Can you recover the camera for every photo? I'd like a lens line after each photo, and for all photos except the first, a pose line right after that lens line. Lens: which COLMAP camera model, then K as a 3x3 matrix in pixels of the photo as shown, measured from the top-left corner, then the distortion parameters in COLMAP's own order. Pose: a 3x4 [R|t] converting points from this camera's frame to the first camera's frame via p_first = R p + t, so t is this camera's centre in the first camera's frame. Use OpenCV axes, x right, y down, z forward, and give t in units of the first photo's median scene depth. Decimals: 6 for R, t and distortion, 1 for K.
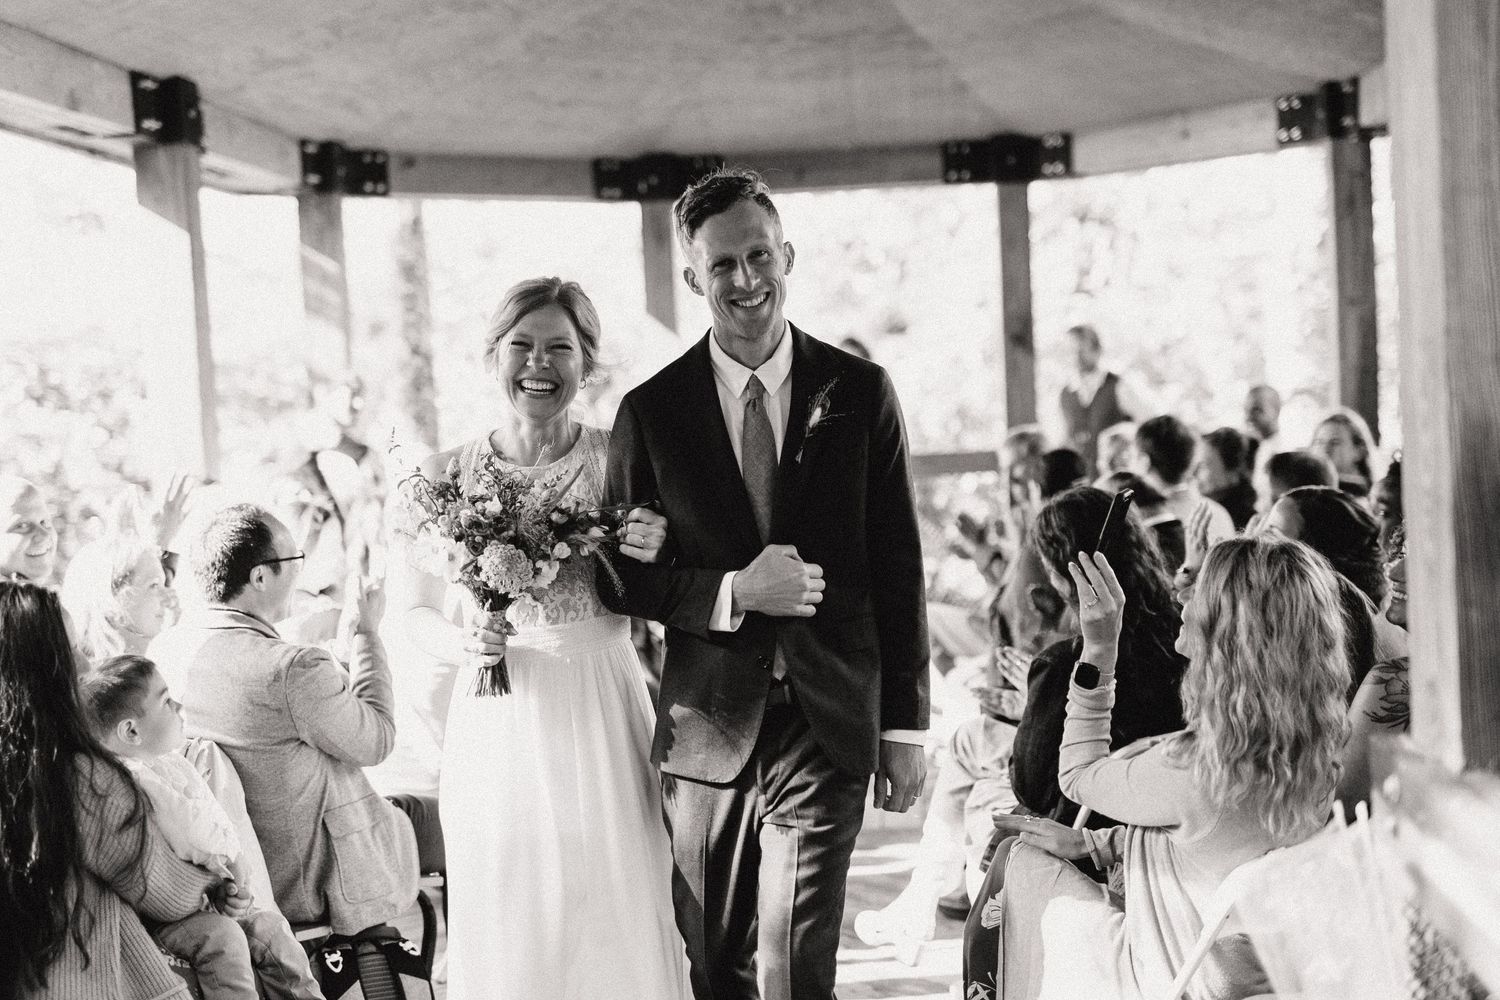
lens RADIAL K [[2170.9, 0, 750.4], [0, 2170.9, 499.8], [0, 0, 1]] dist [-0.042242, 0.000000]
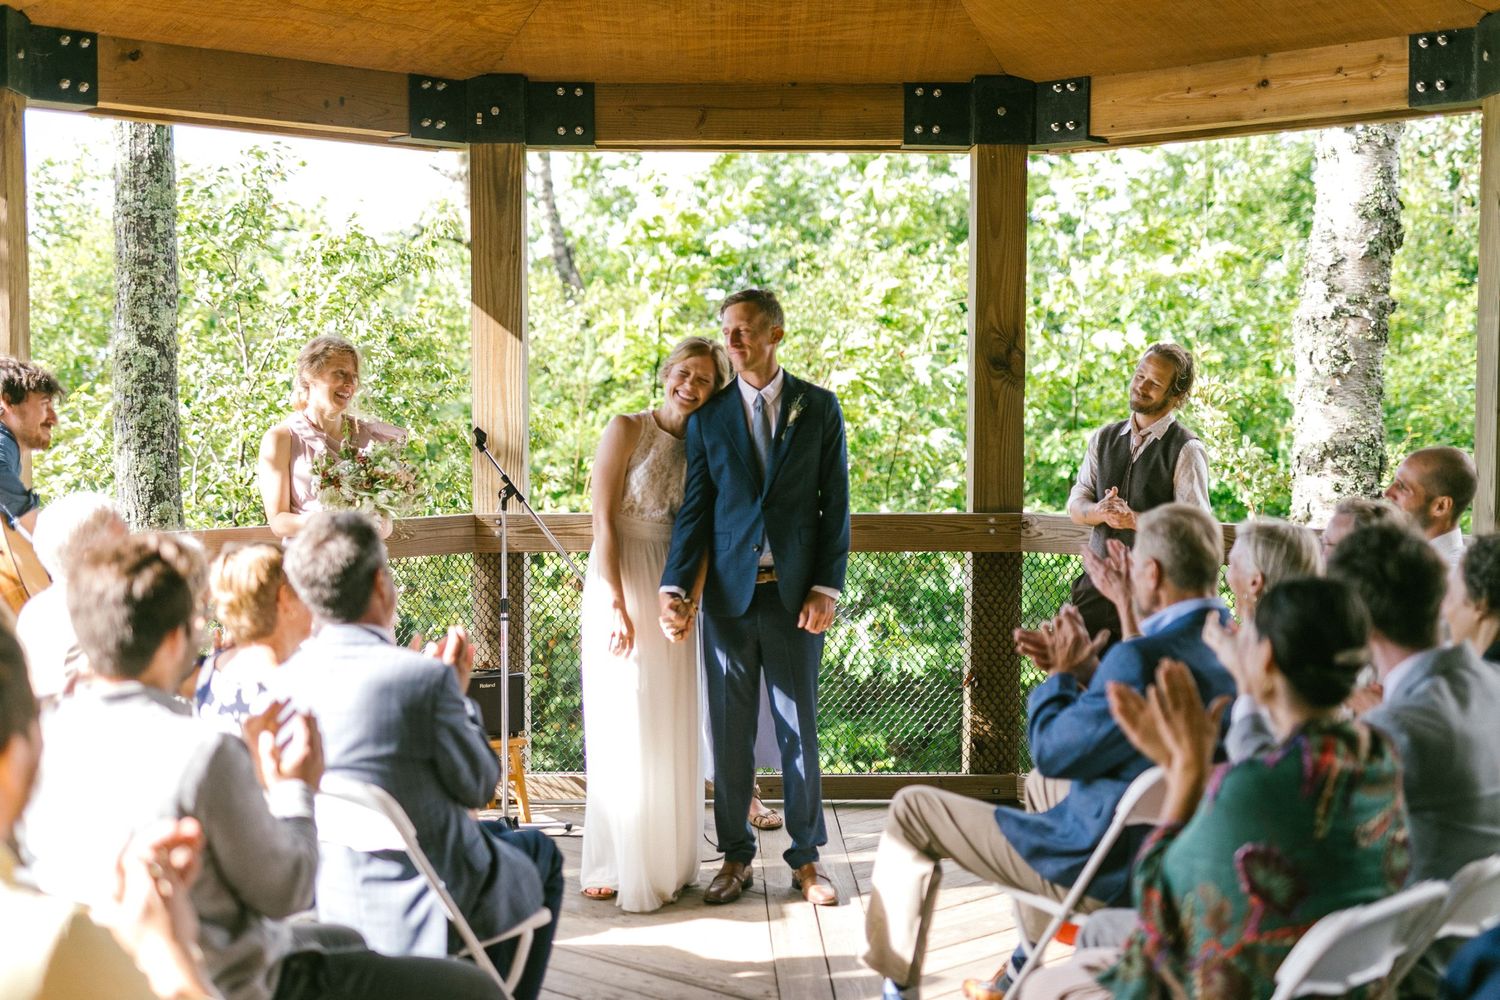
lens RADIAL K [[2170.9, 0, 748.7], [0, 2170.9, 501.6], [0, 0, 1]] dist [-0.042242, 0.000000]
pose [[0.994914, 0.044056, 0.090583, -0.021518], [-0.043436, 0.999017, -0.008814, -0.018916], [-0.090883, 0.004835, 0.995850, 0.301949]]
